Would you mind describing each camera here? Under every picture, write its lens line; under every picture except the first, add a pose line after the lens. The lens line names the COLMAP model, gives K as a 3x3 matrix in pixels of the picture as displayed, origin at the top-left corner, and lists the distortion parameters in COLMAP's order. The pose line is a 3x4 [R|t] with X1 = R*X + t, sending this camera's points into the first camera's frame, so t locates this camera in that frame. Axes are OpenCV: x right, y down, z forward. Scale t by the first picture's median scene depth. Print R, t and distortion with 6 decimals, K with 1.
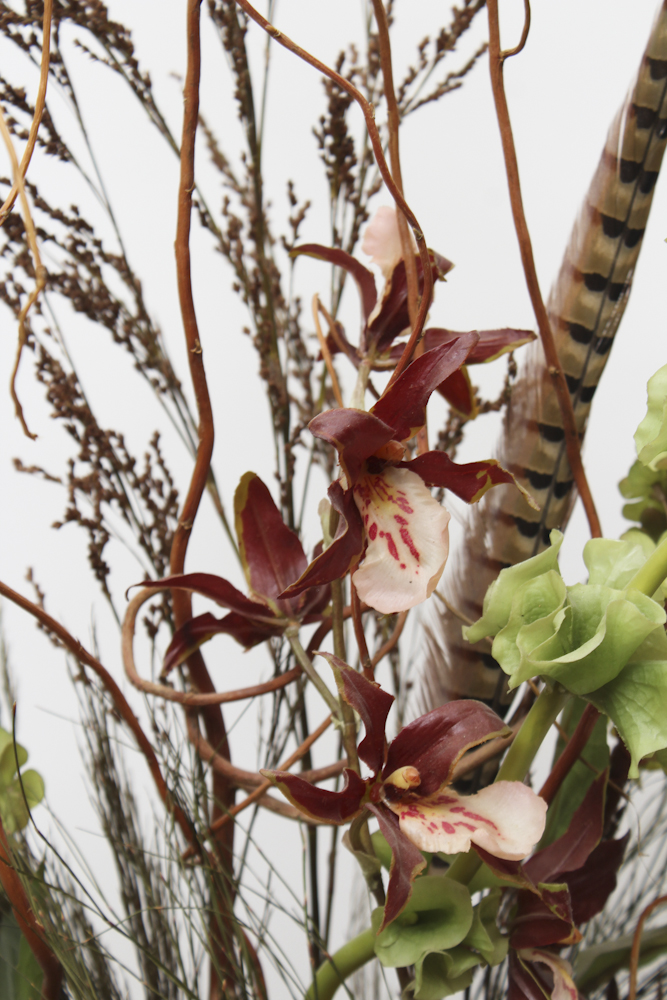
lens RADIAL K [[2353.4, 0, 333.5], [0, 2353.4, 500.0], [0, 0, 1]] dist [-0.029767, 0.160203]
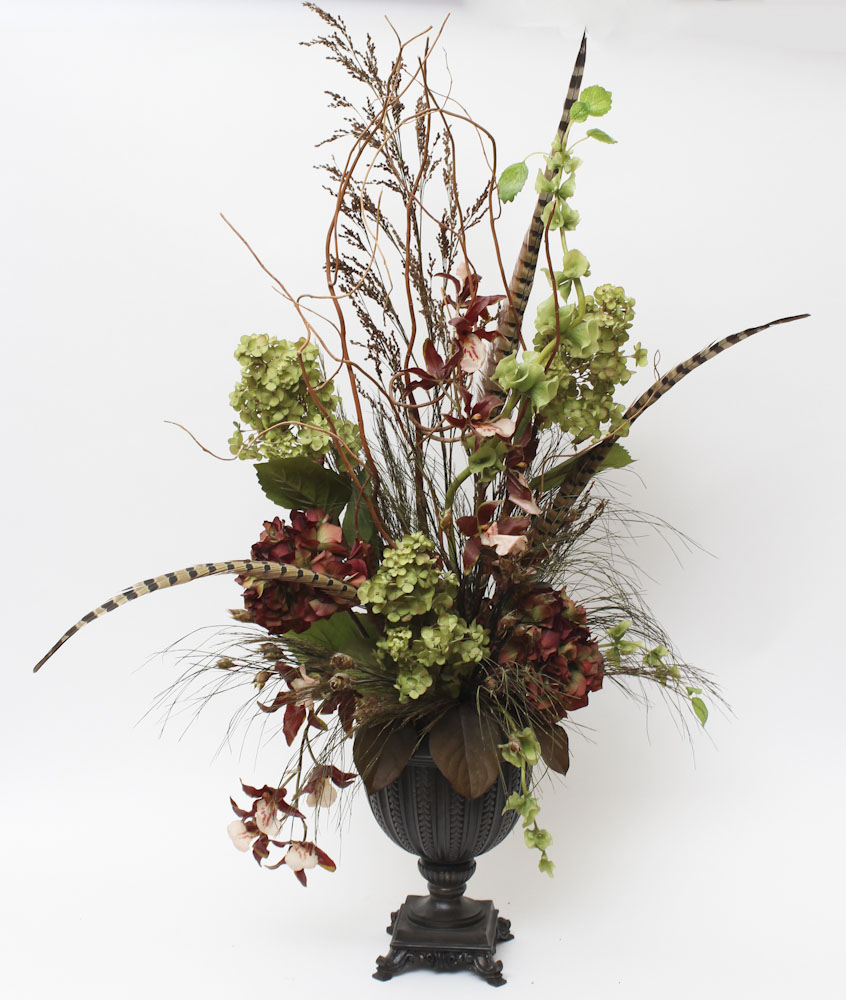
lens RADIAL K [[1384.9, 0, 423.0], [0, 1384.9, 500.0], [0, 0, 1]] dist [-0.179880, 0.069046]
pose [[0.998635, -0.046102, 0.024531, -0.098060], [0.044257, 0.996487, 0.071101, 0.077321], [-0.027723, -0.069918, 0.997167, -1.020999]]
